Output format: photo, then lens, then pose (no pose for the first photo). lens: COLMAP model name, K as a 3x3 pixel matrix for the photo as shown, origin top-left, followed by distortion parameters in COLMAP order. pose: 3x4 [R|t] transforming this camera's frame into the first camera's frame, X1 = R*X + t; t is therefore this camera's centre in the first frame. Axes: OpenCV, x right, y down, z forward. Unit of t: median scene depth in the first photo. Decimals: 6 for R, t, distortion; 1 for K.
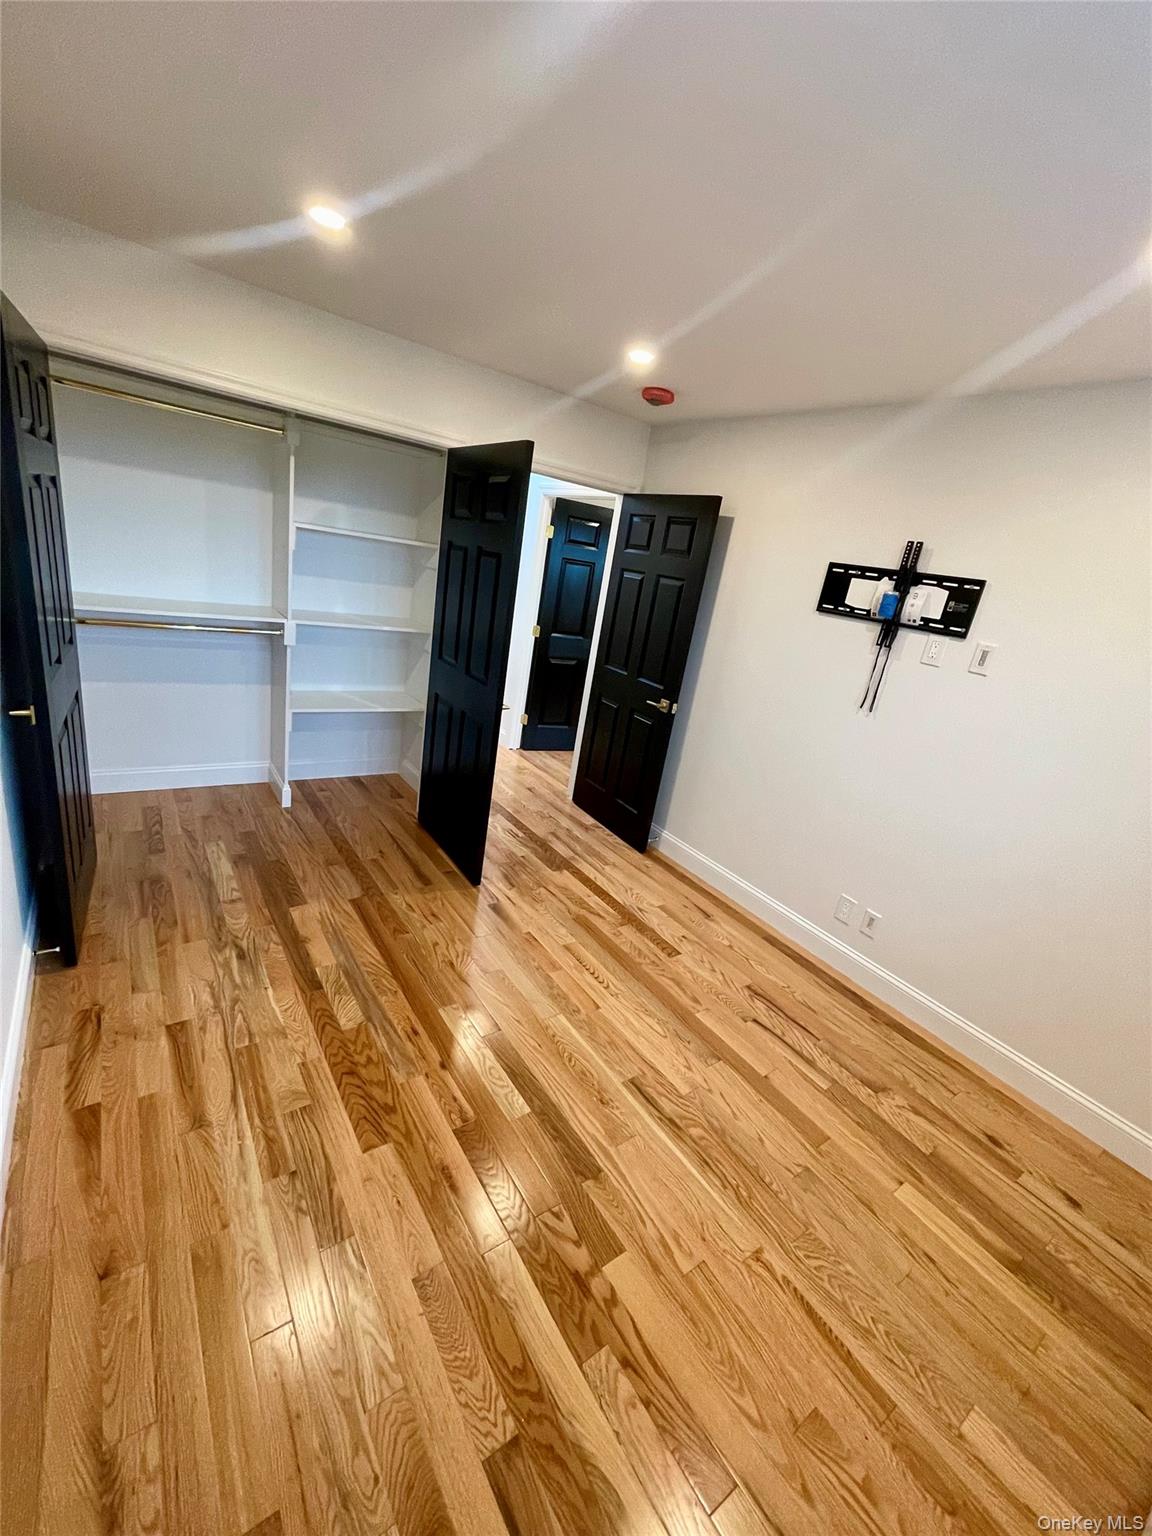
lens RADIAL K [[618.9, 0, 571.1], [0, 618.9, 763.9], [0, 0, 1]] dist [-0.001324, 0.000622]
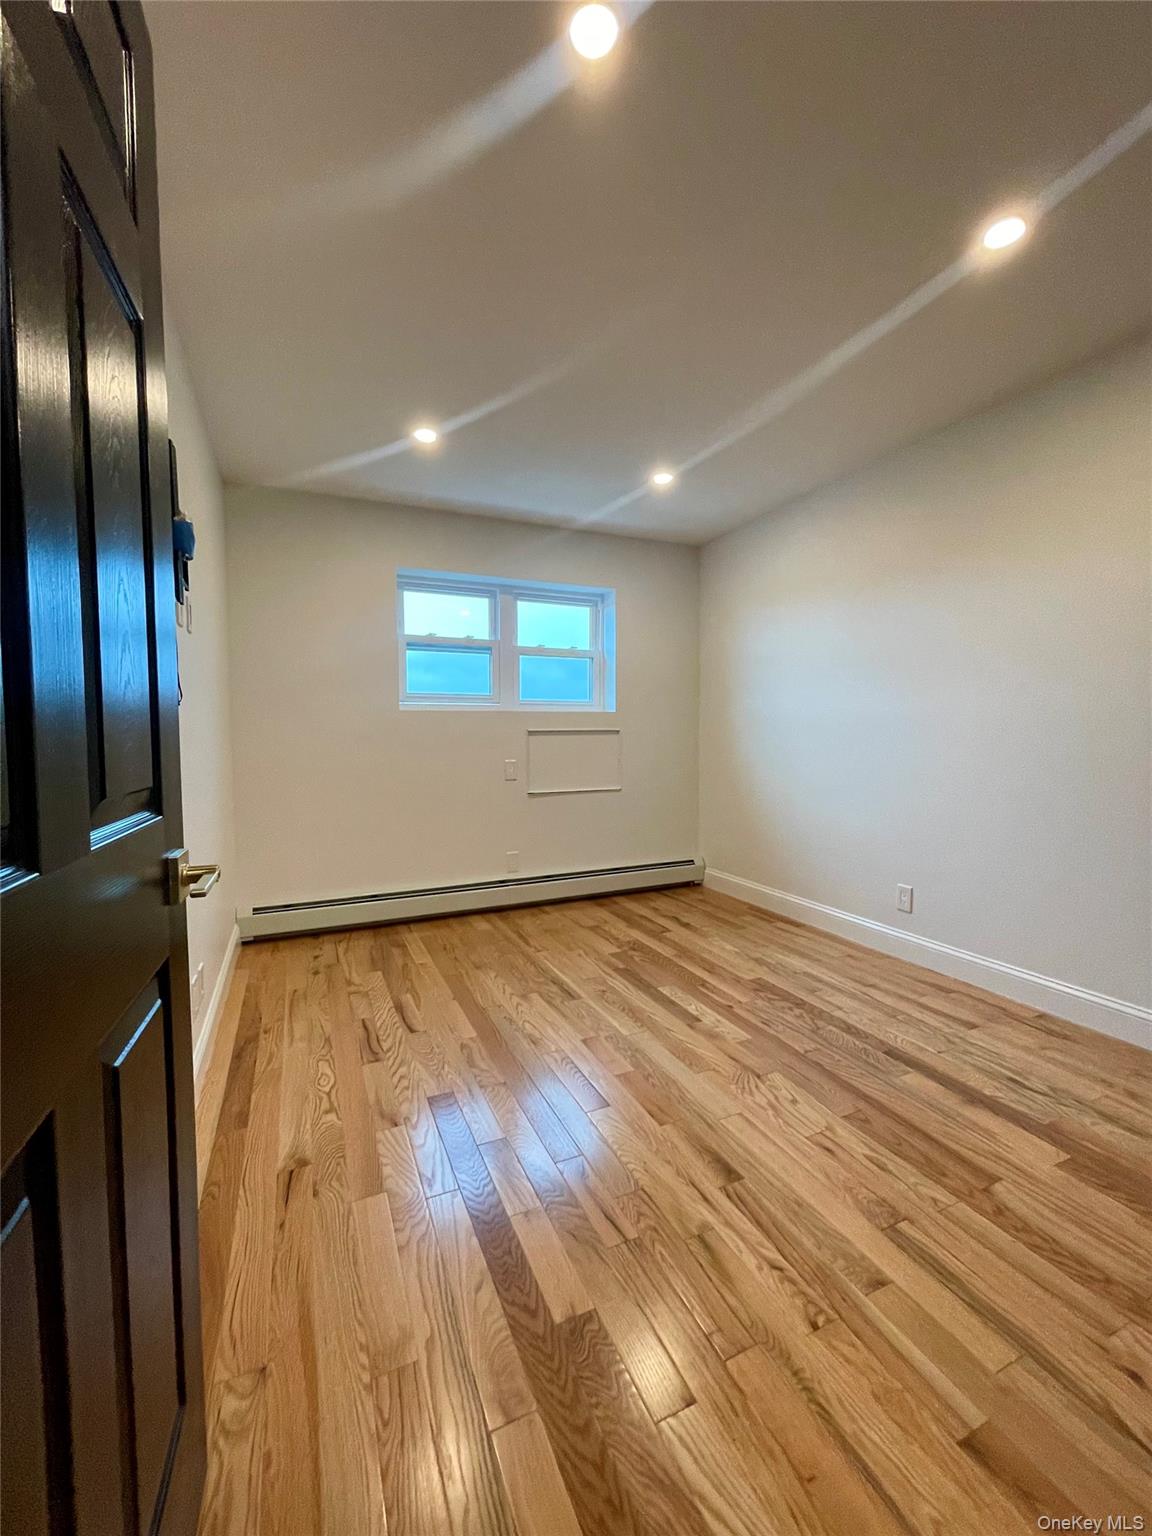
lens RADIAL K [[618.9, 0, 571.1], [0, 618.9, 763.9], [0, 0, 1]] dist [-0.001324, 0.000622]
pose [[-0.969835, -0.156385, 0.186987, -0.052599], [-0.073582, 0.919118, 0.387051, -0.388428], [-0.232392, 0.361616, -0.902900, 1.904972]]
